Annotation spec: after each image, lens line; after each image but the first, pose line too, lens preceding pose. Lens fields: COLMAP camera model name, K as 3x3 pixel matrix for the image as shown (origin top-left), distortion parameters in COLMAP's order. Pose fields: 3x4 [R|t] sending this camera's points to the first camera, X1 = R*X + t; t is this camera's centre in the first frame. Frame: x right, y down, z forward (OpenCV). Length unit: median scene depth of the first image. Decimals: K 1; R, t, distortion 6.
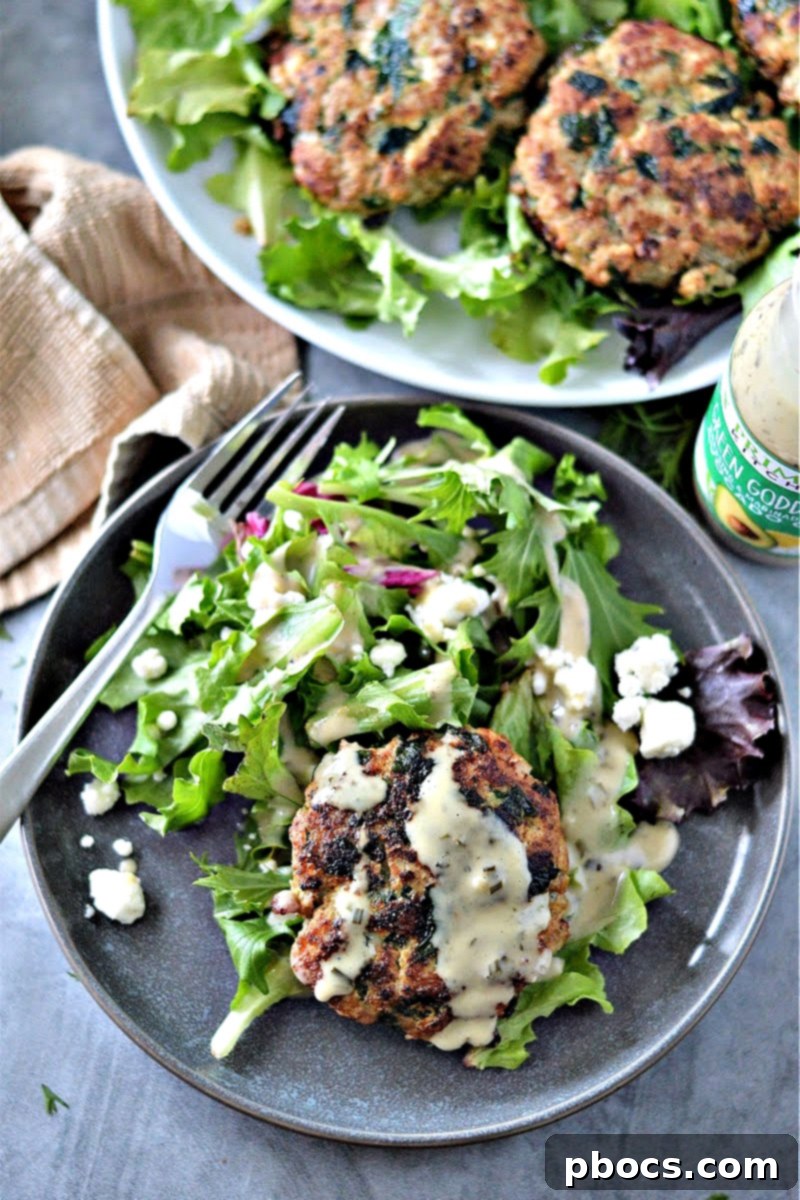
lens RADIAL K [[2909.5, 0, 400.0], [0, 2909.5, 600.0], [0, 0, 1]] dist [-0.247591, 0.759731]
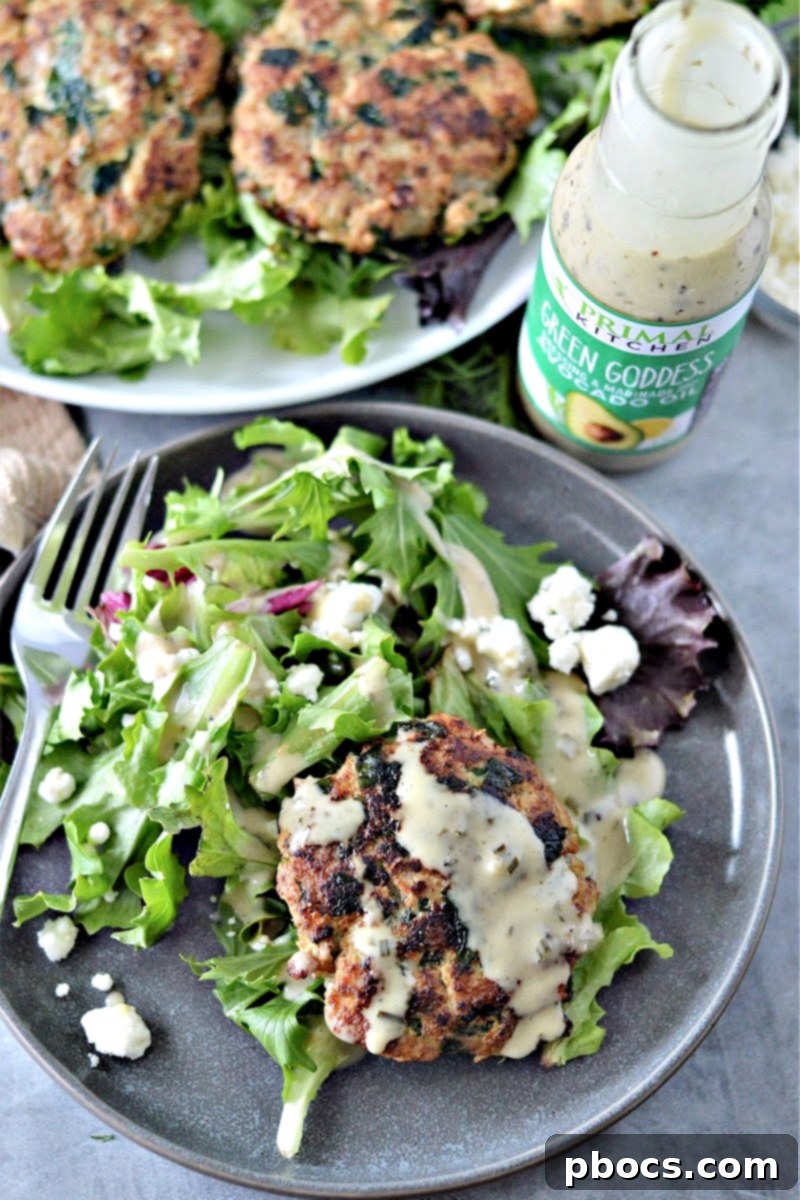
lens RADIAL K [[2909.5, 0, 400.0], [0, 2909.5, 600.0], [0, 0, 1]] dist [-0.247591, 0.759731]
pose [[0.928179, -0.334239, 0.163612, -0.116502], [0.348772, 0.934647, -0.069234, 0.068628], [-0.129778, 0.121325, 0.984092, 0.089865]]
